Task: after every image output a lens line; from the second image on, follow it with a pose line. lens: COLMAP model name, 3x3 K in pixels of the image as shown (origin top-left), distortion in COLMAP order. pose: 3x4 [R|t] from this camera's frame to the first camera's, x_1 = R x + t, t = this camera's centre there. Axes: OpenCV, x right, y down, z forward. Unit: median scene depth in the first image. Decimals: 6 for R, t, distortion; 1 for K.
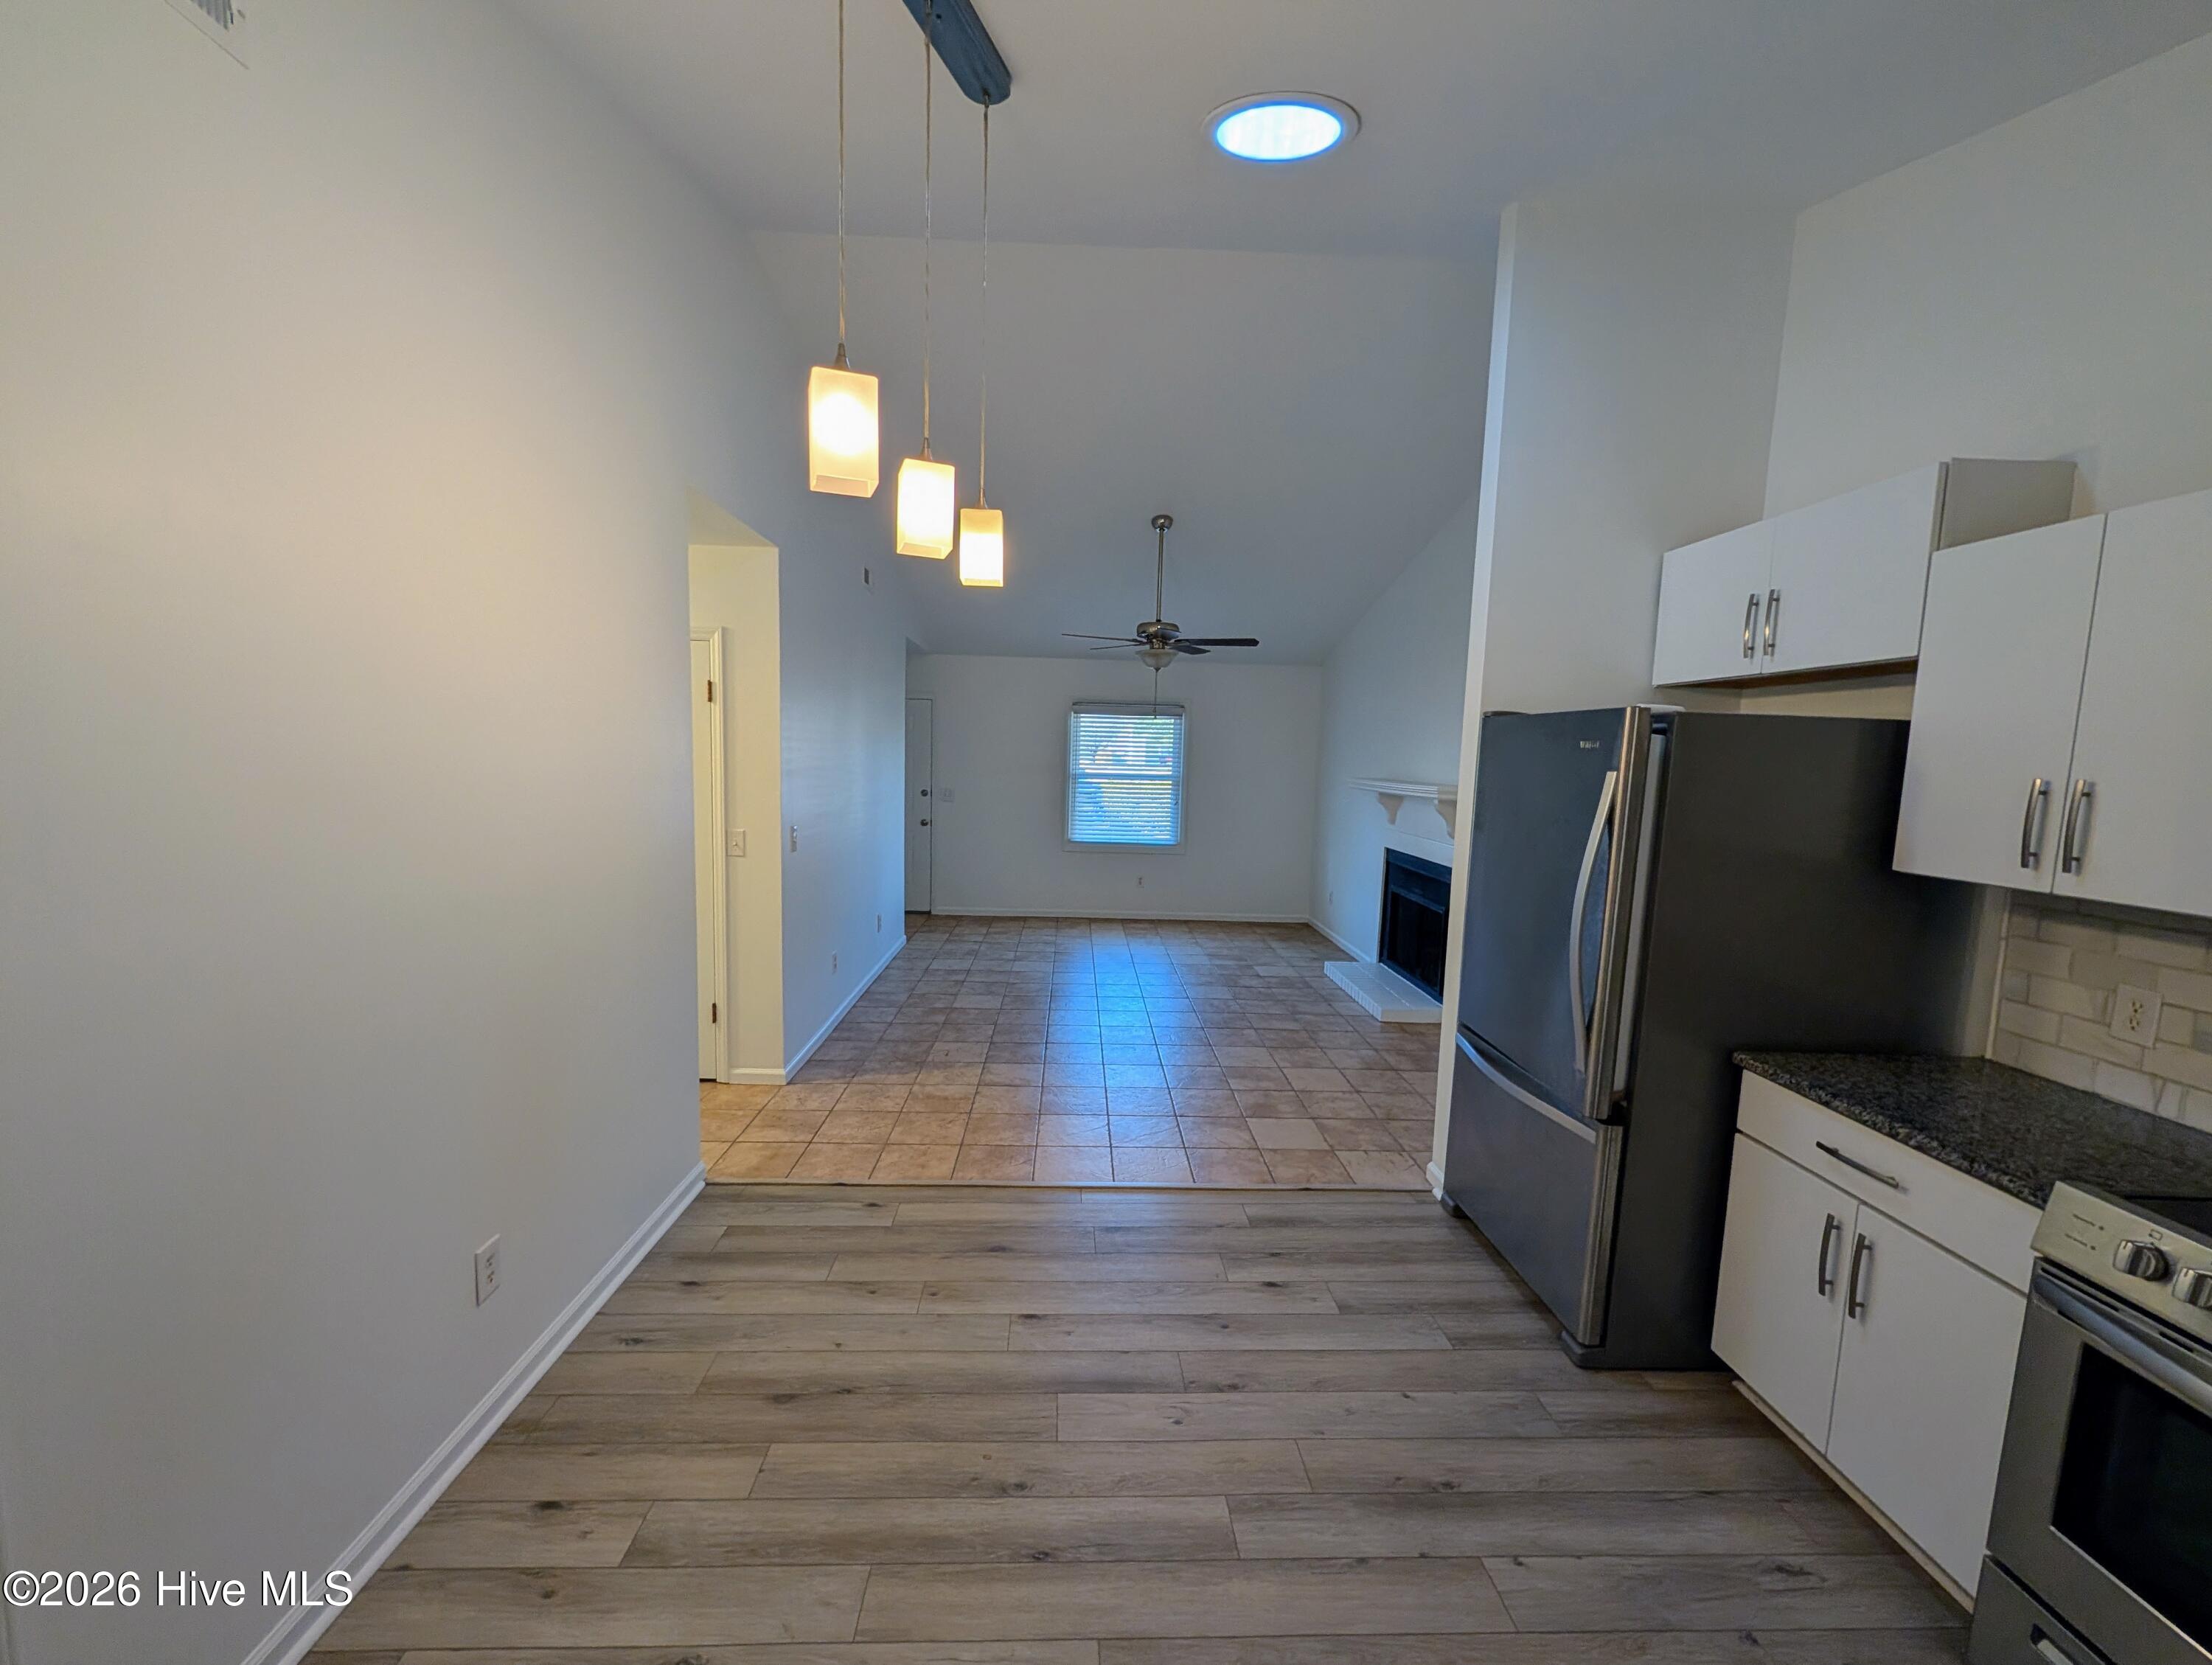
lens RADIAL K [[851.7, 0, 1095.0], [0, 851.7, 840.8], [0, 0, 1]] dist [-0.001573, 0.000178]
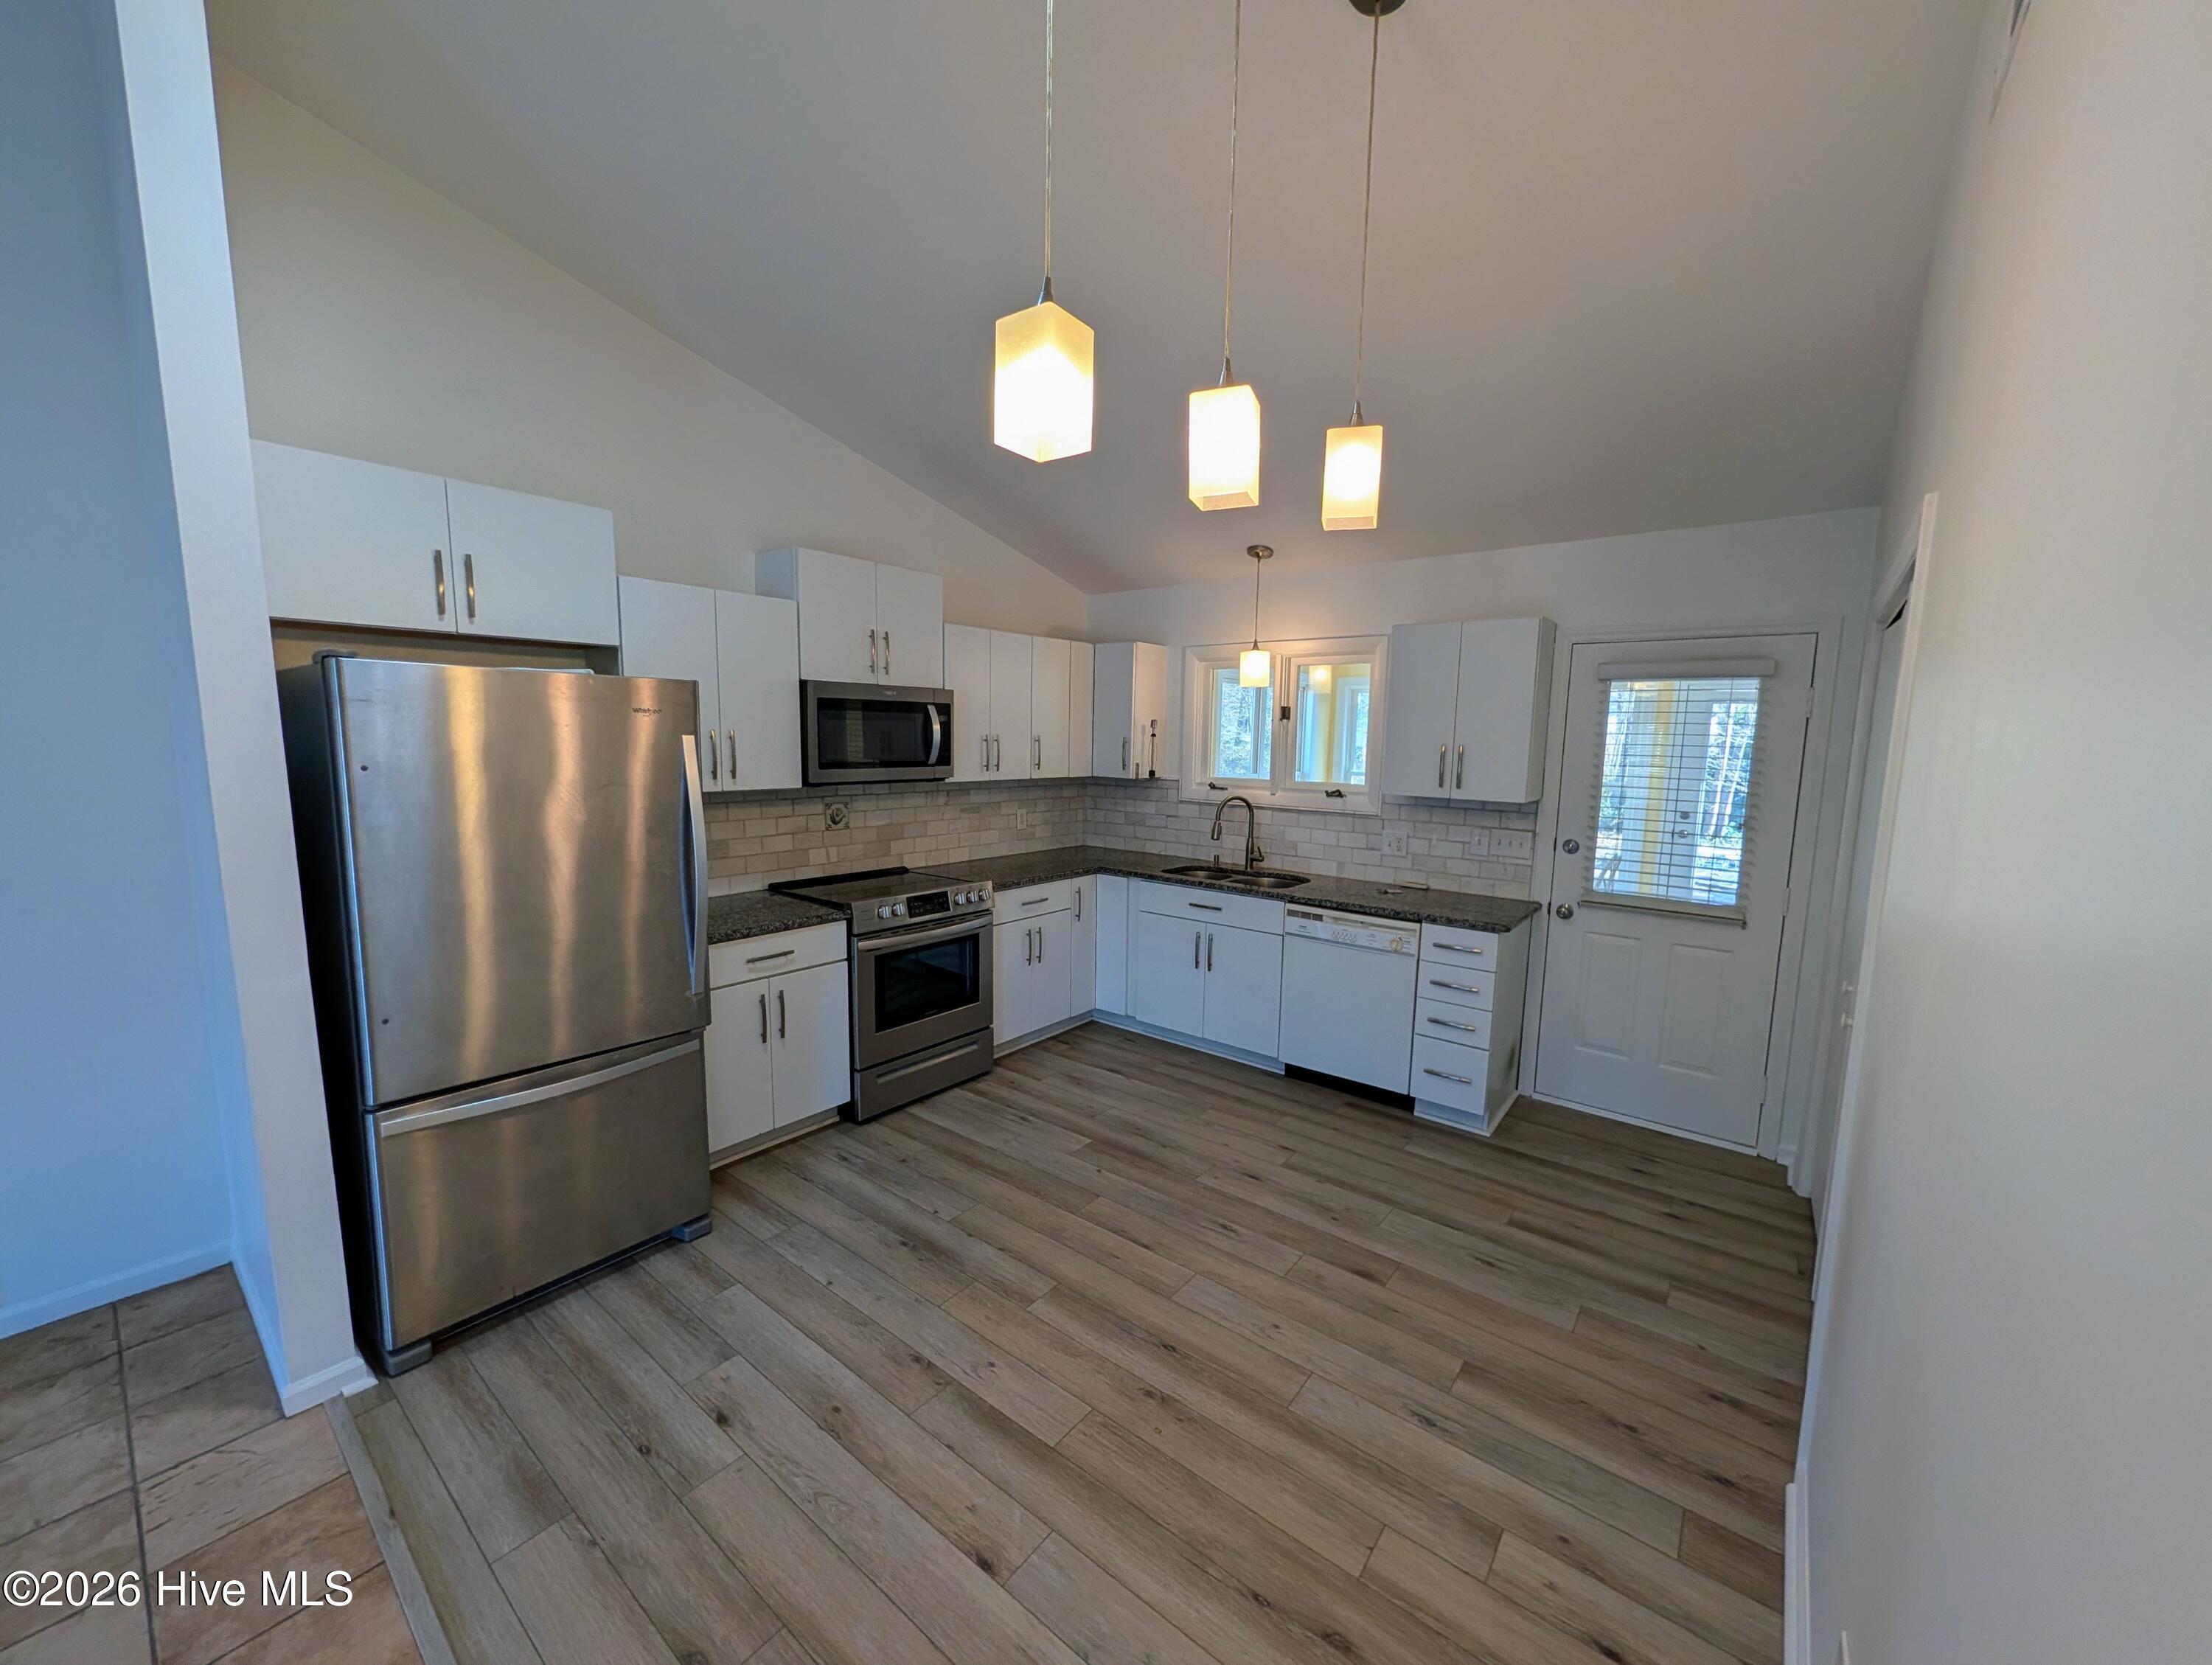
lens RADIAL K [[851.1, 0, 1094.0], [0, 851.1, 840.9], [0, 0, 1]] dist [0.000104, -0.000556]
pose [[-0.759279, -0.124365, 0.638771, -0.521946], [0.026785, 0.974765, 0.221619, -0.165661], [-0.650214, 0.185380, -0.736788, 1.373585]]
